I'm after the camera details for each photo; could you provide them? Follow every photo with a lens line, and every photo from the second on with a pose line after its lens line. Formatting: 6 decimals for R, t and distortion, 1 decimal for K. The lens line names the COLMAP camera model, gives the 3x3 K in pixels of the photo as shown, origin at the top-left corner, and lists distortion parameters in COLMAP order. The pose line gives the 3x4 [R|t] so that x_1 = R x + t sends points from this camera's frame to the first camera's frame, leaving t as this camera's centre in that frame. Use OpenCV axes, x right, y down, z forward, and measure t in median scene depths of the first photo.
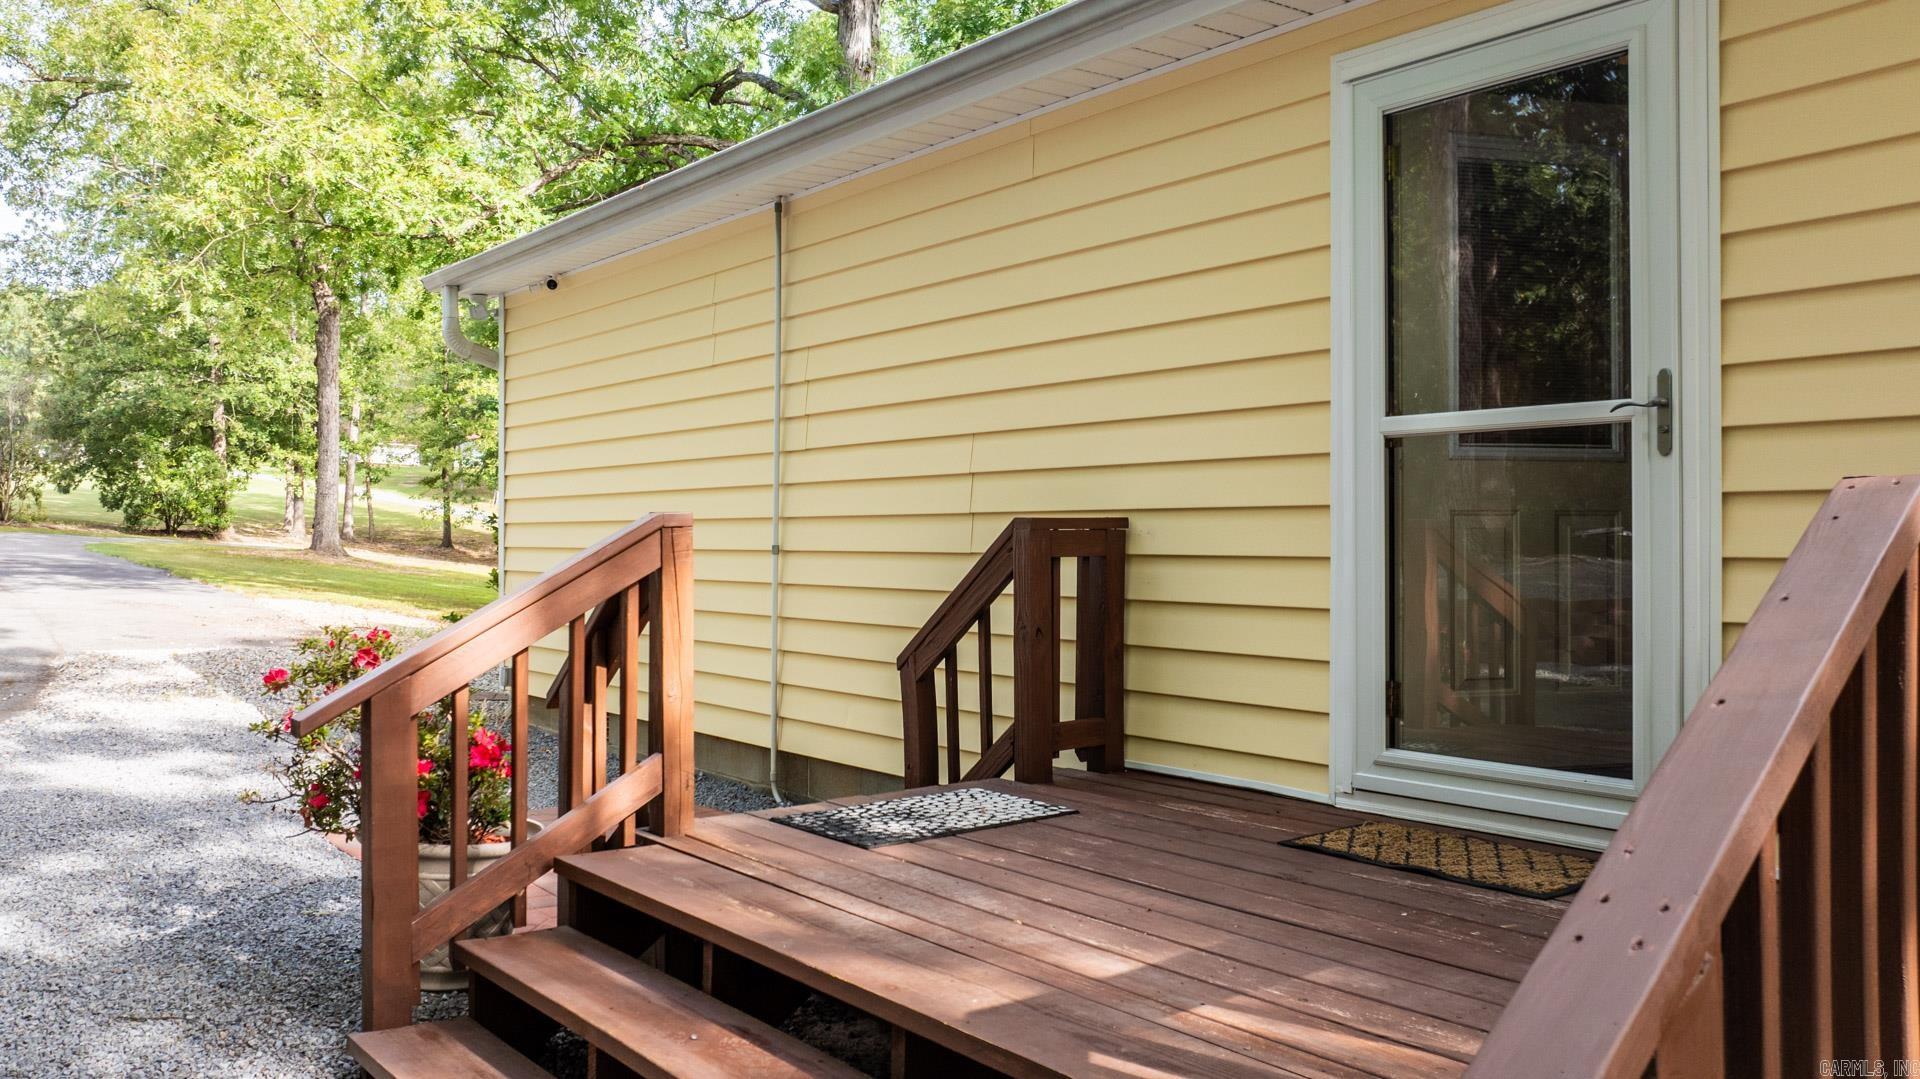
lens RADIAL K [[1343.1, 0, 960.0], [0, 1343.1, 539.5], [0, 0, 1]] dist [-0.020598, -0.001432]
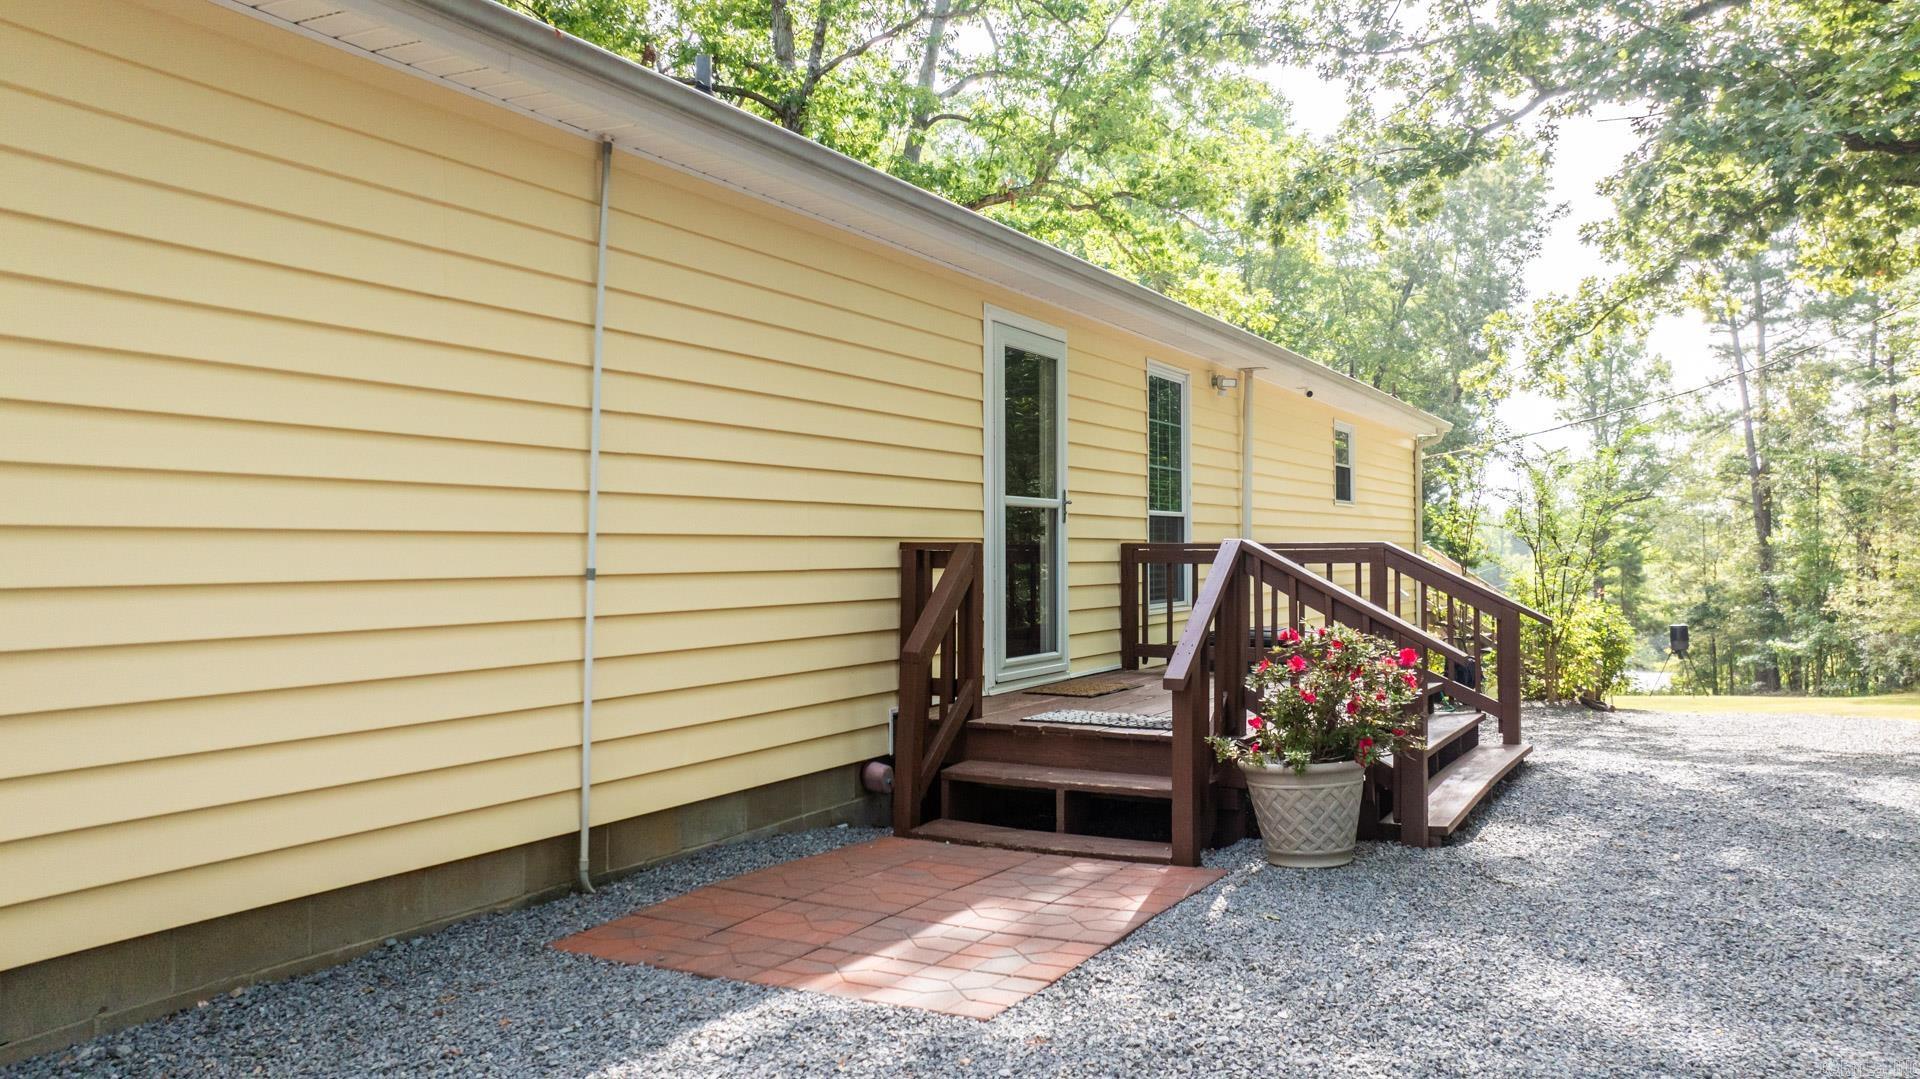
lens RADIAL K [[1343.1, 0, 960.0], [0, 1343.1, 539.5], [0, 0, 1]] dist [-0.020598, -0.001432]
pose [[-0.339027, 0.003961, 0.940768, -0.611859], [0.001036, 0.999992, -0.003837, -0.006315], [-0.940776, -0.000326, -0.339028, 0.683050]]
